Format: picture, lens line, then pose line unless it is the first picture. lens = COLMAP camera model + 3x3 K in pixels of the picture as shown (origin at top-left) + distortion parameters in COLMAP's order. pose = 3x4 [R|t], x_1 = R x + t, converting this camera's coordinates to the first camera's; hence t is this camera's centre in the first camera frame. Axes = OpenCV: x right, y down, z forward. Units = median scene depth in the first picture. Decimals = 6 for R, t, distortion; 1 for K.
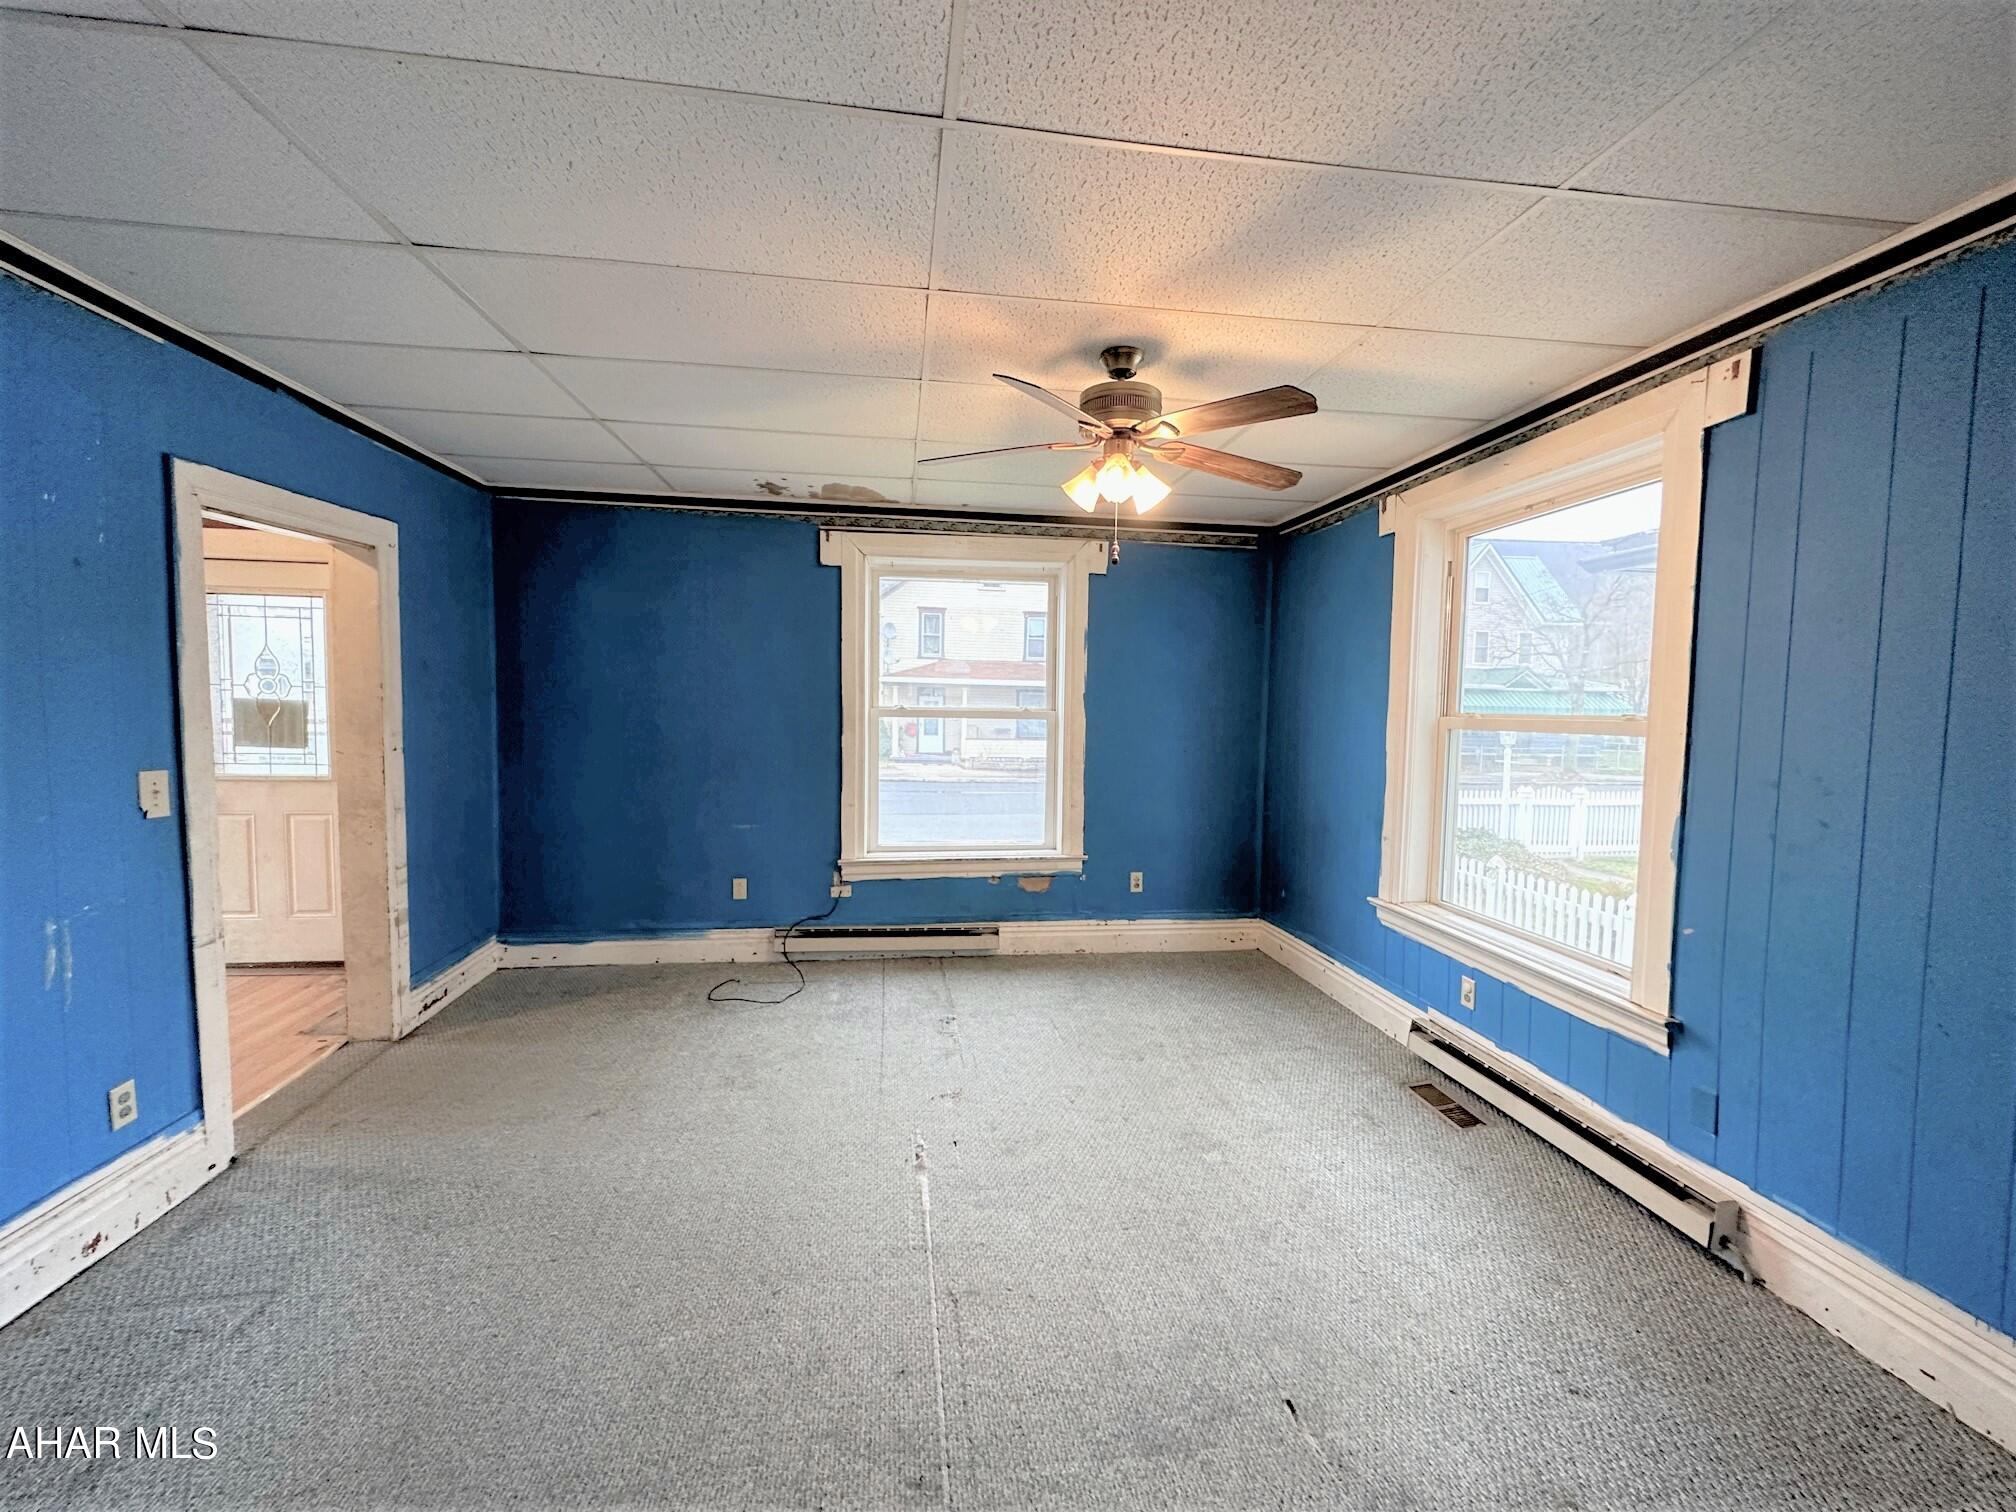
lens RADIAL K [[802.8, 0, 1007.9], [0, 802.8, 756.2], [0, 0, 1]] dist [-0.001641, 0.000858]
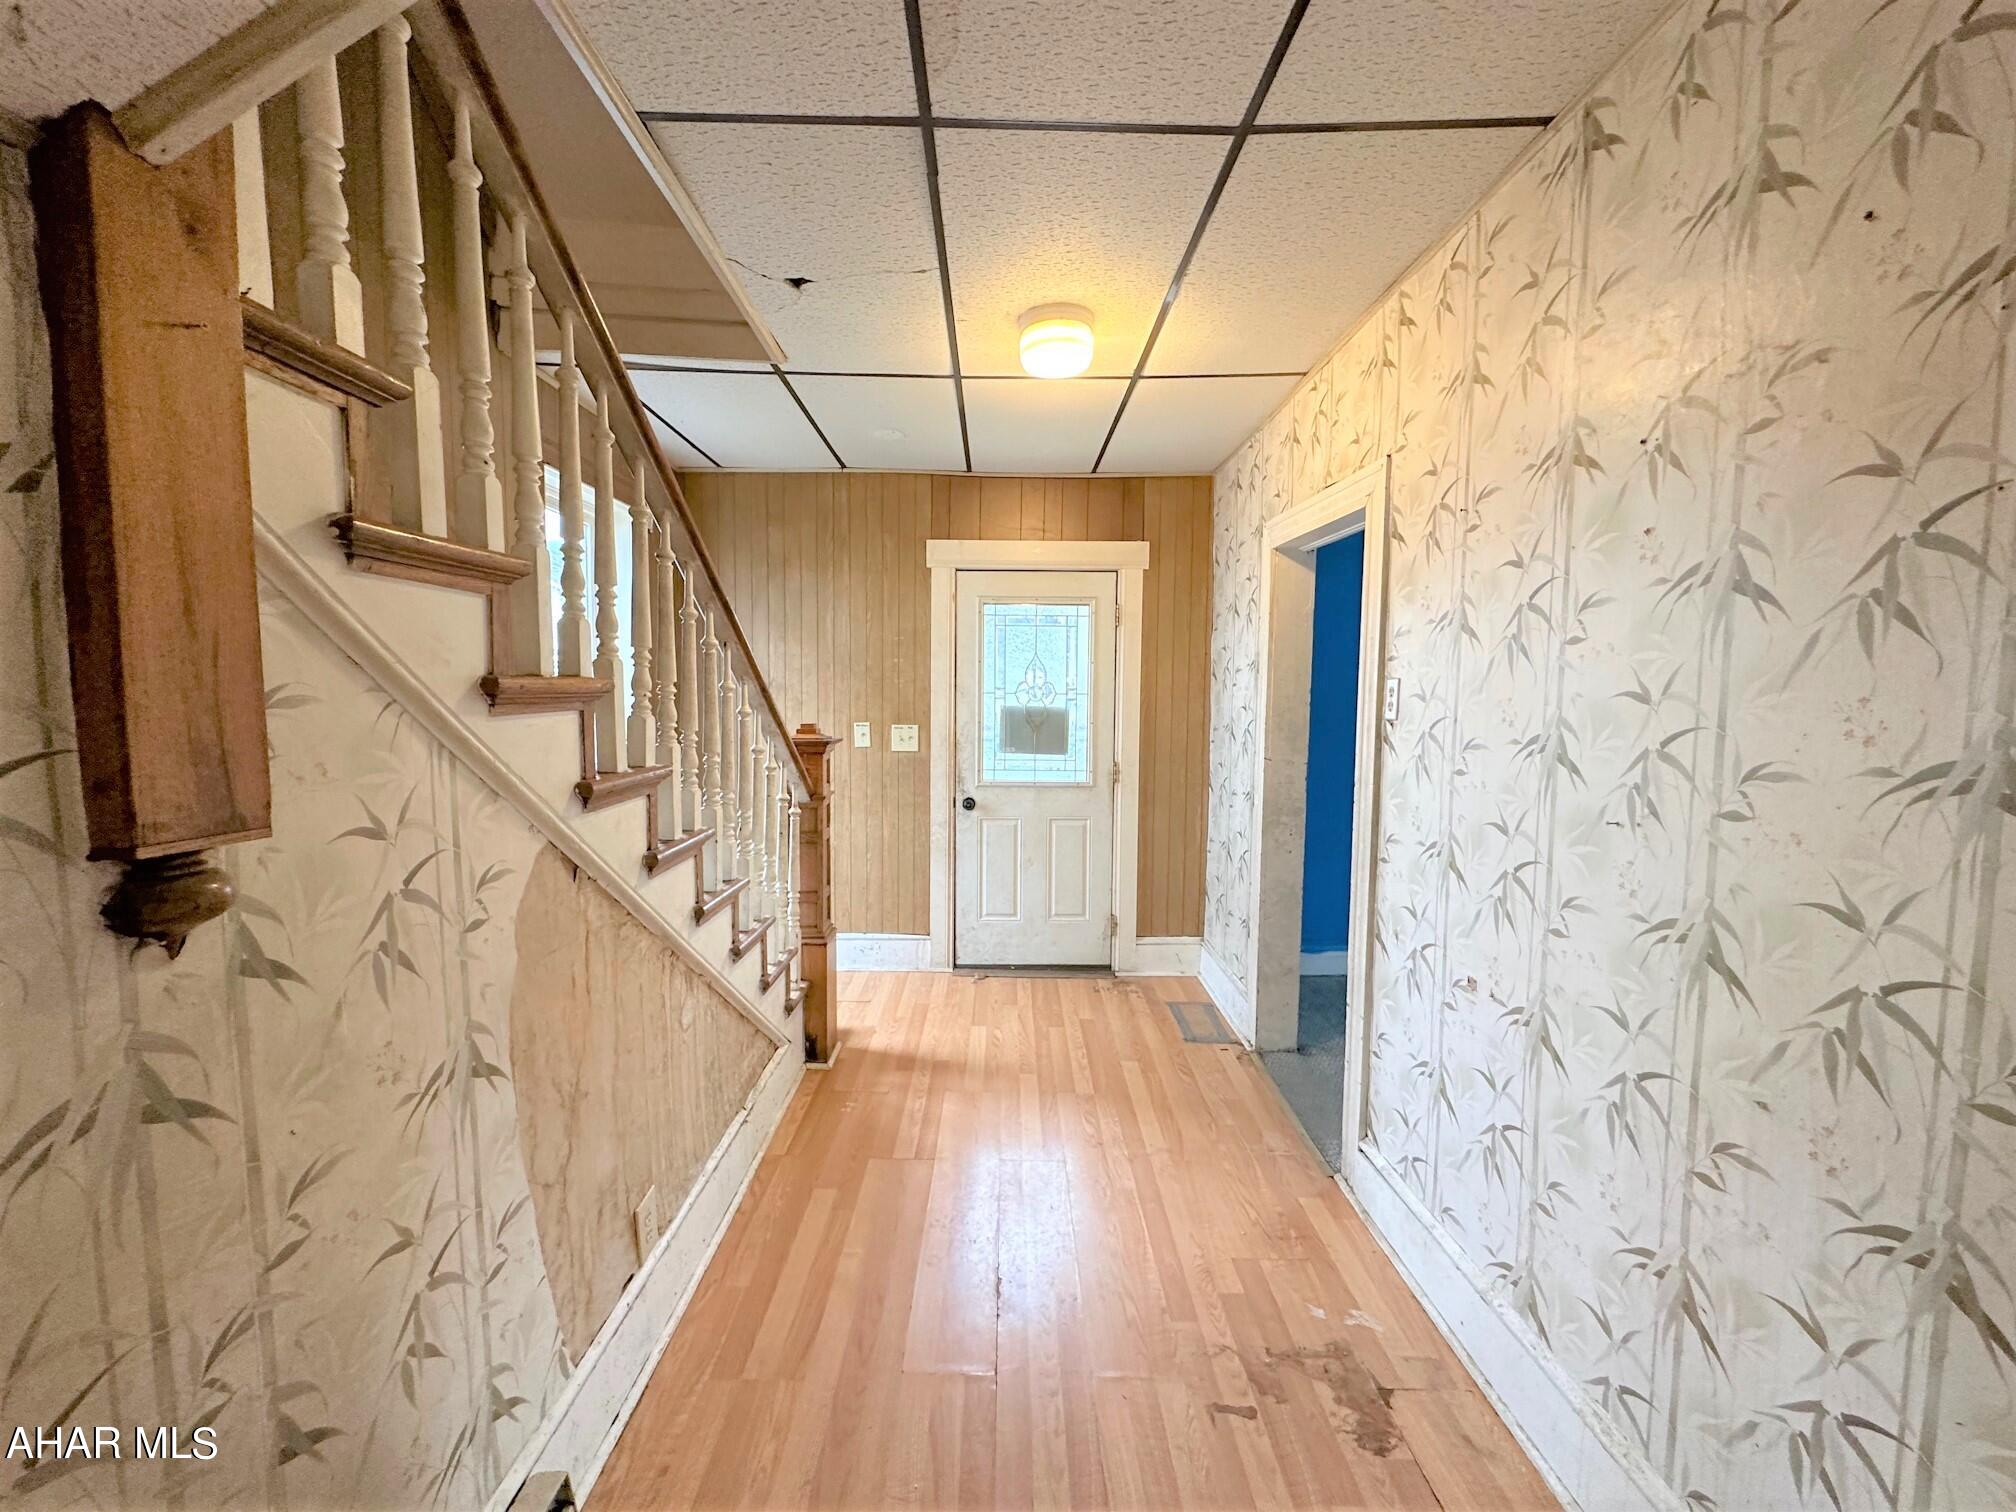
lens RADIAL K [[802.8, 0, 1007.6], [0, 802.8, 758.1], [0, 0, 1]] dist [-0.001641, 0.000858]
pose [[0.990479, -0.004236, -0.137600, -0.981551], [0.004612, 0.999986, 0.002412, -0.010001], [0.137588, -0.003024, 0.990485, -0.018919]]
